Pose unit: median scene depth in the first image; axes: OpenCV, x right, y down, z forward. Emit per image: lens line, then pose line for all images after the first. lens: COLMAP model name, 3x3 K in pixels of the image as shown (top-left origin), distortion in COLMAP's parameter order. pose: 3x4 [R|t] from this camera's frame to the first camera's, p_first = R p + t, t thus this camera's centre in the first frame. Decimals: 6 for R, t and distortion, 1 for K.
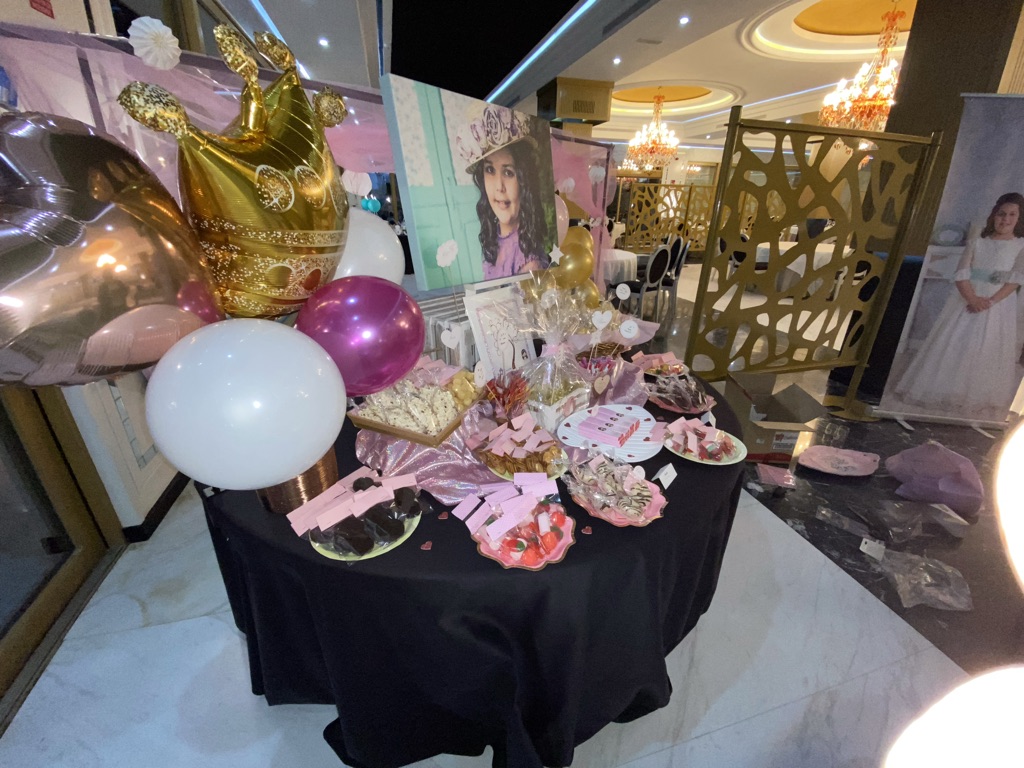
lens RADIAL K [[424.2, 0, 512.0], [0, 424.2, 384.0], [0, 0, 1]] dist [-0.000364, -0.000089]
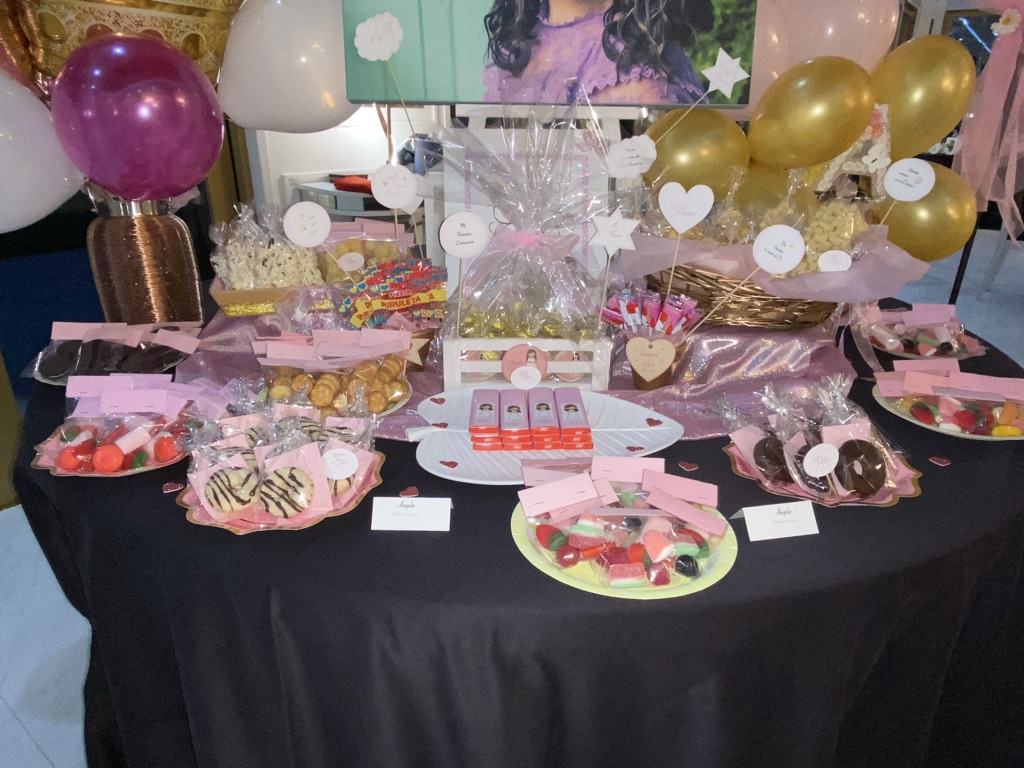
lens RADIAL K [[674.2, 0, 512.0], [0, 674.2, 384.0], [0, 0, 1]] dist [0.004811, -0.001243]
pose [[0.603711, 0.291668, -0.741932, 0.746717], [-0.314431, 0.942338, 0.114599, -0.009472], [0.732575, 0.164101, 0.660609, 0.525917]]
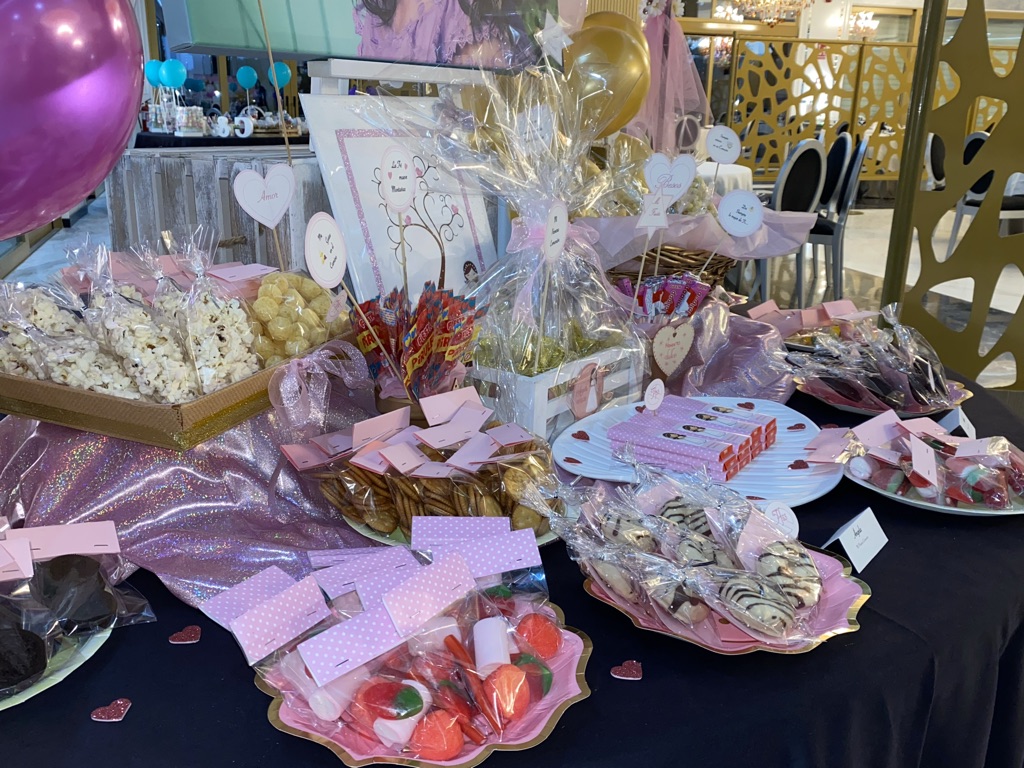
lens RADIAL K [[943.9, 0, 505.0], [0, 943.9, 383.5], [0, 0, 1]] dist [-0.013011, 0.008585]
pose [[0.999697, 0.002306, 0.024494, 0.047017], [0.000500, 0.993491, -0.113911, 0.150692], [-0.024597, 0.113889, 0.993189, 0.194133]]
